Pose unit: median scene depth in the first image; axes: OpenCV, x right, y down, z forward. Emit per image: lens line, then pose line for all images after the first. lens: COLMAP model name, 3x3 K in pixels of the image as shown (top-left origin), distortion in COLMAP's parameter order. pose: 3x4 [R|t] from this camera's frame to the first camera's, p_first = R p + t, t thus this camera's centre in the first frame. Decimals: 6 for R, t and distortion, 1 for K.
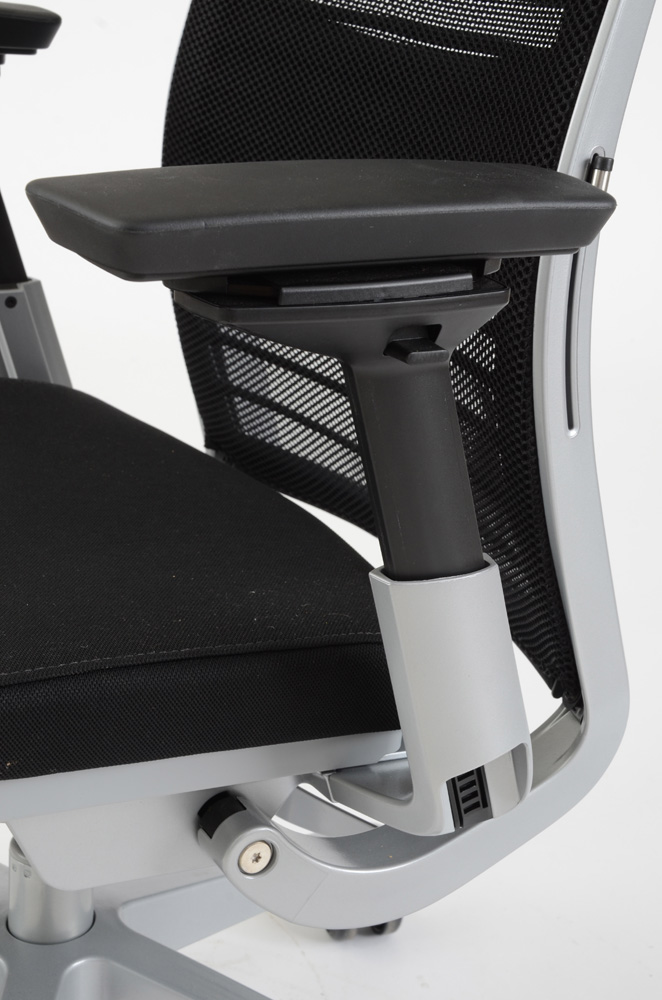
lens RADIAL K [[1910.1, 0, 332.7], [0, 1910.1, 503.4], [0, 0, 1]] dist [0.322935, 0.000000]
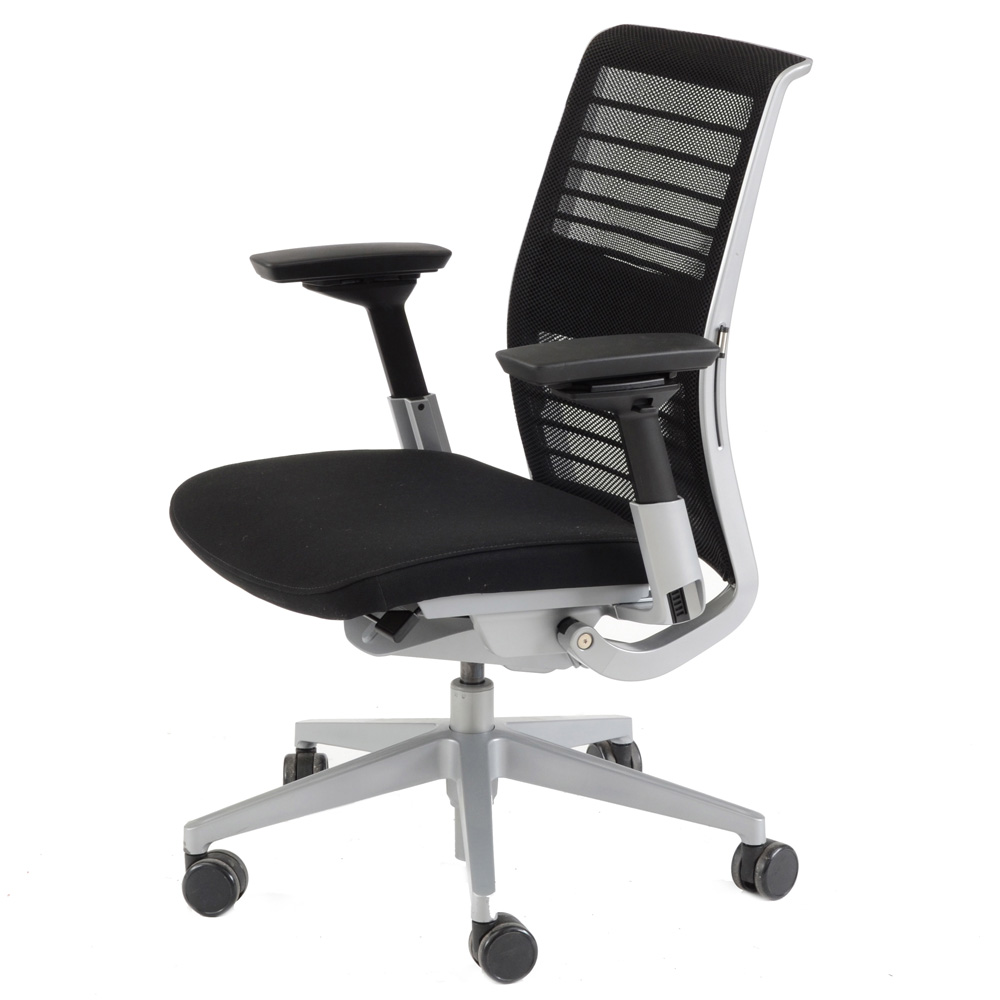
lens RADIAL K [[3350.6, 0, 499.6], [0, 3350.6, 500.3], [0, 0, 1]] dist [-0.316145, 0.000000]
pose [[0.998889, -0.040364, -0.024323, -0.038557], [0.038077, 0.995382, -0.088120, 0.367738], [0.027768, 0.087096, 0.995813, -2.955674]]
